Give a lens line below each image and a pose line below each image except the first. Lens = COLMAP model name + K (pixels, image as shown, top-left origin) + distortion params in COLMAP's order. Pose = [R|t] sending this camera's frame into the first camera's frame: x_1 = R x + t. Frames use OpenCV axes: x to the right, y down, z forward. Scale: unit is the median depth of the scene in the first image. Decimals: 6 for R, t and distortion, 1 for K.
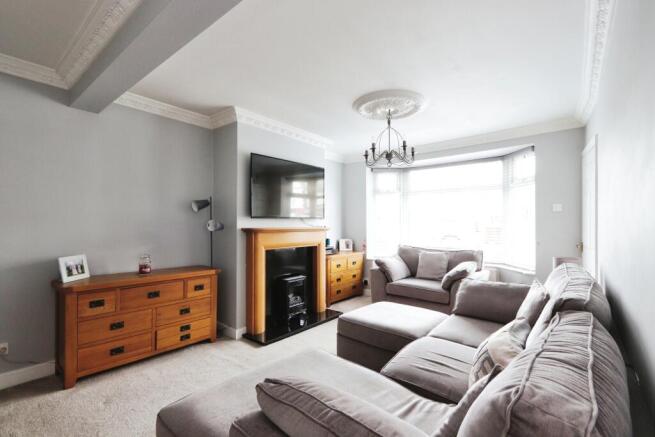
lens RADIAL K [[297.9, 0, 326.5], [0, 297.9, 227.2], [0, 0, 1]] dist [0.000854, 0.000114]
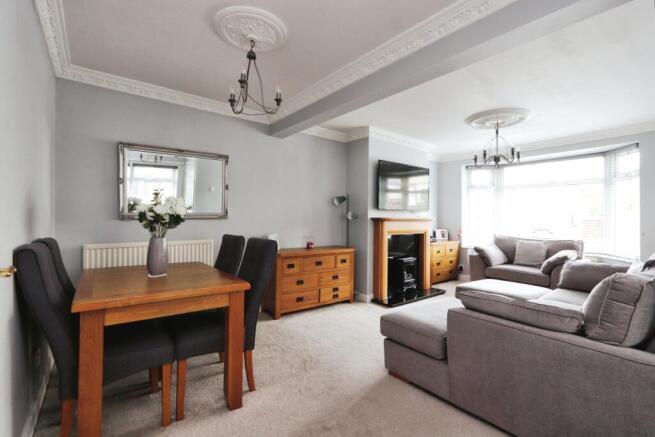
lens RADIAL K [[299.4, 0, 327.6], [0, 299.4, 217.5], [0, 0, 1]] dist [-0.002222, -0.001033]
pose [[0.977800, 0.006083, -0.209450, -0.195805], [-0.008578, 0.999903, -0.011008, 0.018469], [0.209363, 0.012560, 0.977757, -0.320977]]
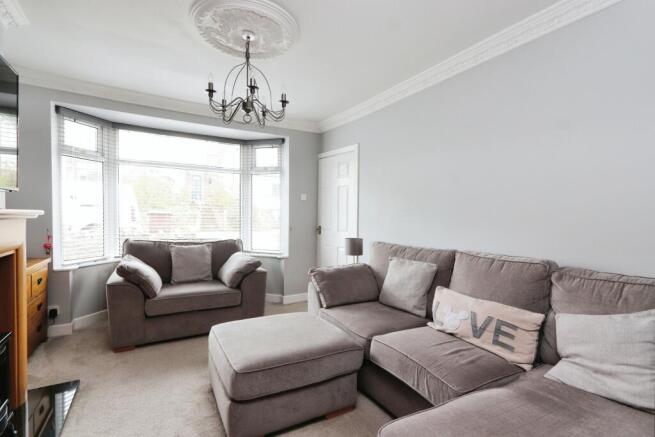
lens RADIAL K [[305.3, 0, 327.0], [0, 305.3, 221.5], [0, 0, 1]] dist [-0.000694, -0.000226]
pose [[0.339728, -0.015339, 0.940399, -0.352966], [-0.003090, 0.999843, 0.017424, 0.009376], [-0.940519, -0.008825, 0.339628, 0.541772]]
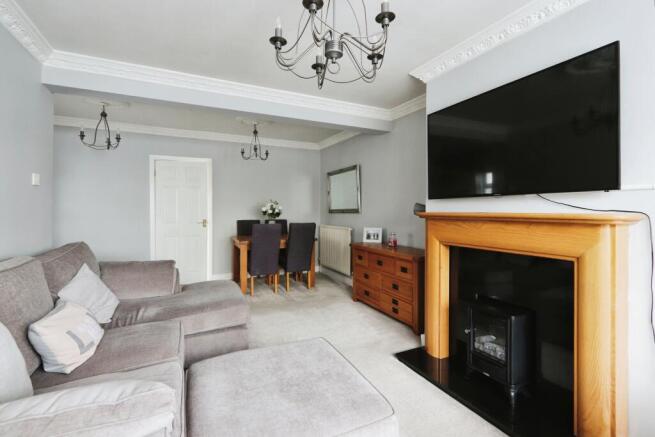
lens RADIAL K [[298.8, 0, 328.3], [0, 298.8, 208.9], [0, 0, 1]] dist [-0.000986, -0.000238]
pose [[-0.408842, -0.001451, -0.912604, 0.560175], [-0.001609, 0.999998, -0.000869, -0.004377], [0.912604, 0.001113, -0.408844, 1.079922]]
